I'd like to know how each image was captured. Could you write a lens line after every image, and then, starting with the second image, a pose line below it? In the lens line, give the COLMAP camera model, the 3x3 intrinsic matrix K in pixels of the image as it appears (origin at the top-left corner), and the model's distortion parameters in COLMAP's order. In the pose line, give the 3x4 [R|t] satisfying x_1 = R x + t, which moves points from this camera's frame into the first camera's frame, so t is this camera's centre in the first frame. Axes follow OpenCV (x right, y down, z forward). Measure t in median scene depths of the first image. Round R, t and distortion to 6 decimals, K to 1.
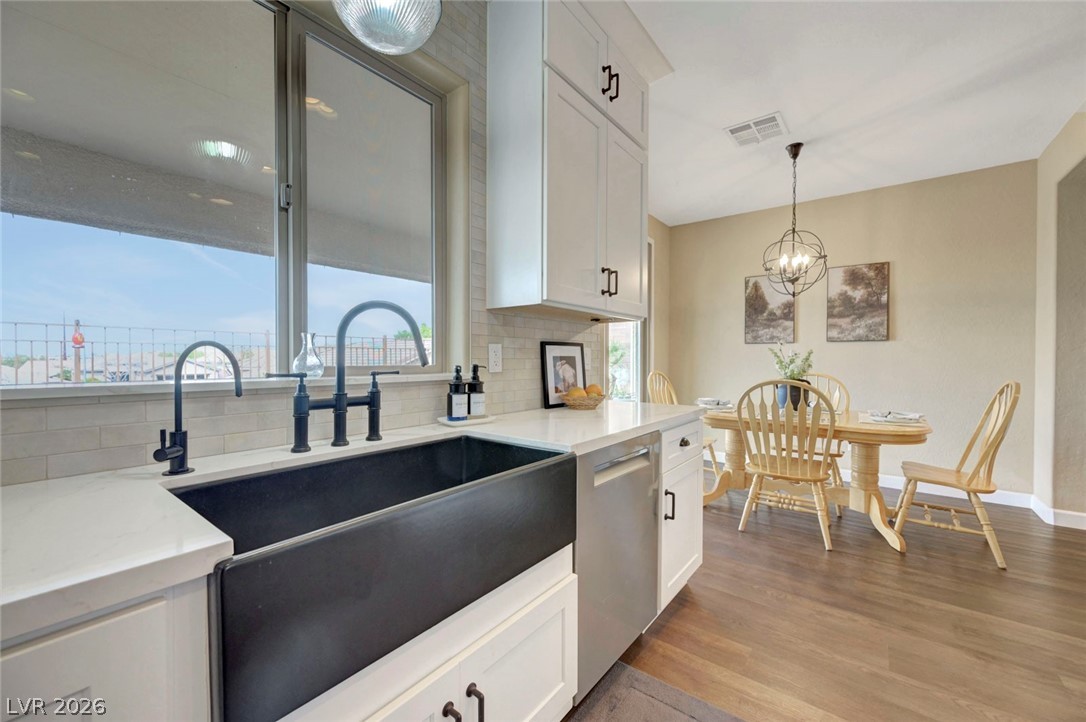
lens RADIAL K [[434.5, 0, 521.1], [0, 434.5, 358.0], [0, 0, 1]] dist [-0.000075, 0.000008]
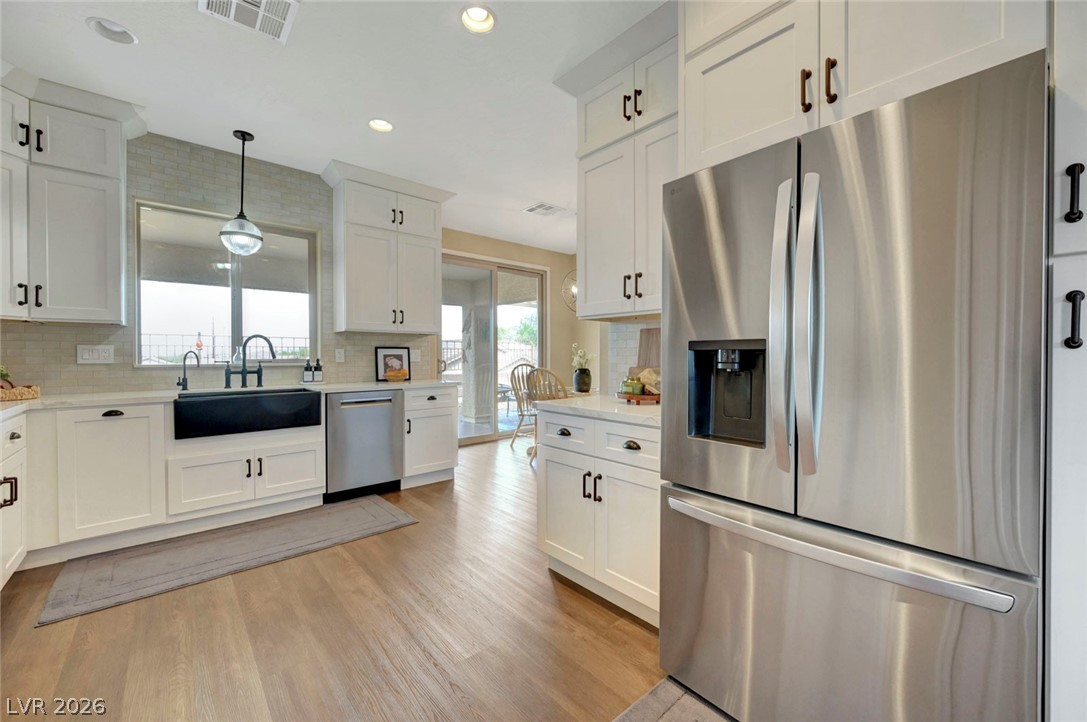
lens RADIAL K [[434.9, 0, 521.6], [0, 434.9, 358.0], [0, 0, 1]] dist [-0.000075, 0.000008]
pose [[0.975684, -0.004105, -0.219144, 1.431521], [0.005328, 0.999973, 0.004991, 0.006440], [0.219117, -0.006037, 0.975680, -0.979054]]
